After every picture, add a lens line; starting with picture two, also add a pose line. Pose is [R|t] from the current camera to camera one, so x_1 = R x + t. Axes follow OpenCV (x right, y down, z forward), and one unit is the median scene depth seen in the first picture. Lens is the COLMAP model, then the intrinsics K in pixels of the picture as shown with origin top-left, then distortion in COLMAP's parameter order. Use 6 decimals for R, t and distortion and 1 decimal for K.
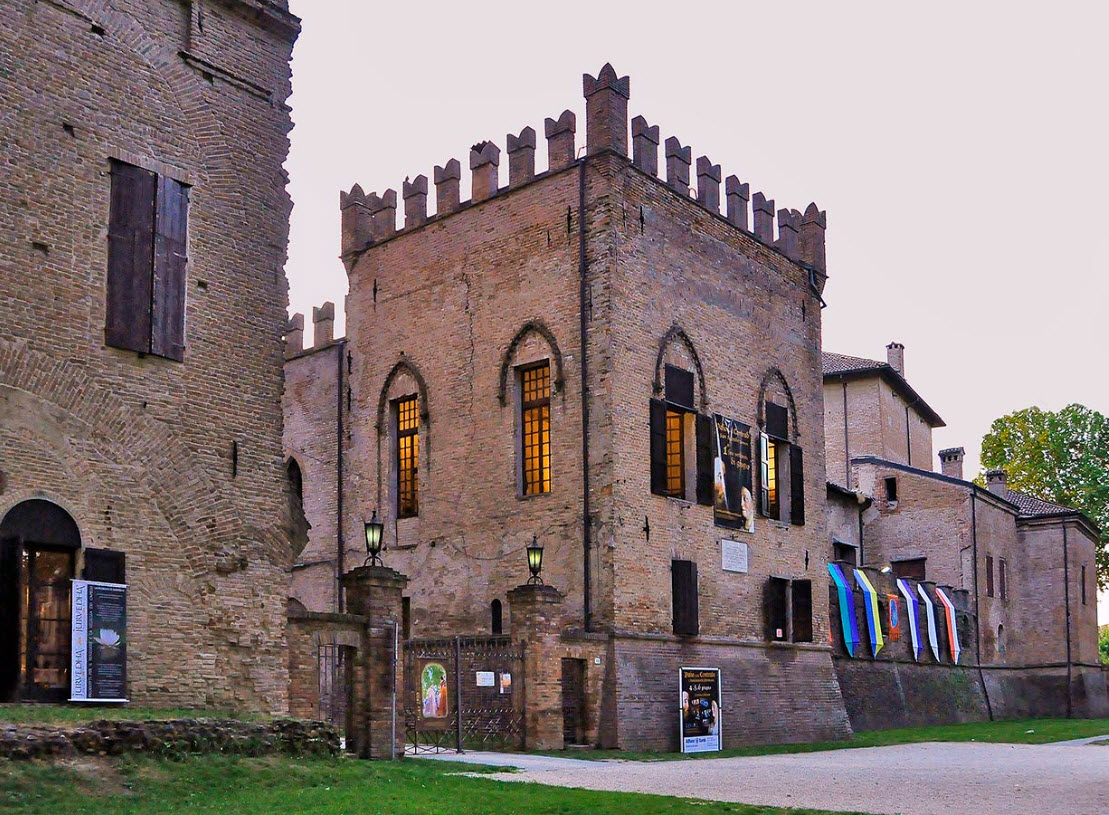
lens RADIAL K [[1220.5, 0, 552.4], [0, 1220.5, 407.6], [0, 0, 1]] dist [-0.012177, 0.000000]
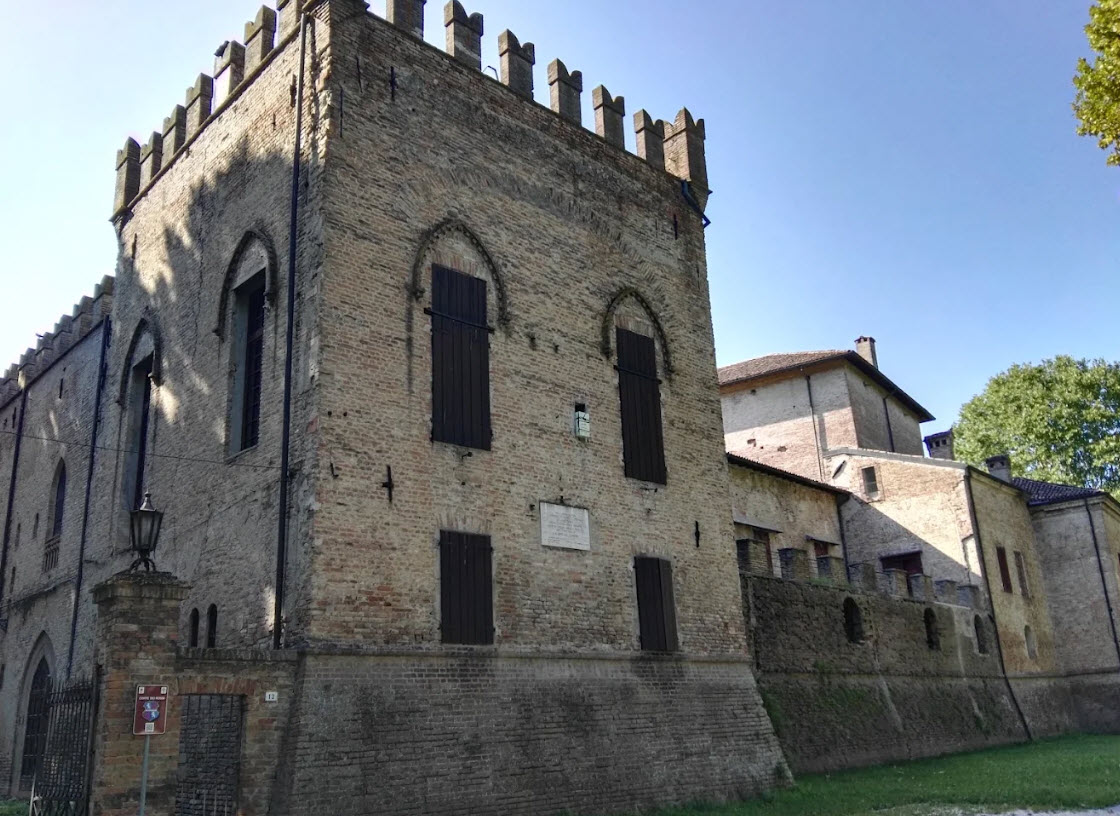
lens RADIAL K [[897.6, 0, 493.7], [0, 897.6, 378.6], [0, 0, 1]] dist [0.089521, -0.076313]
pose [[0.982484, -0.099078, -0.157828, 0.192288], [0.079108, 0.988595, -0.128149, 0.096731], [0.168725, 0.113419, 0.979116, 0.455316]]
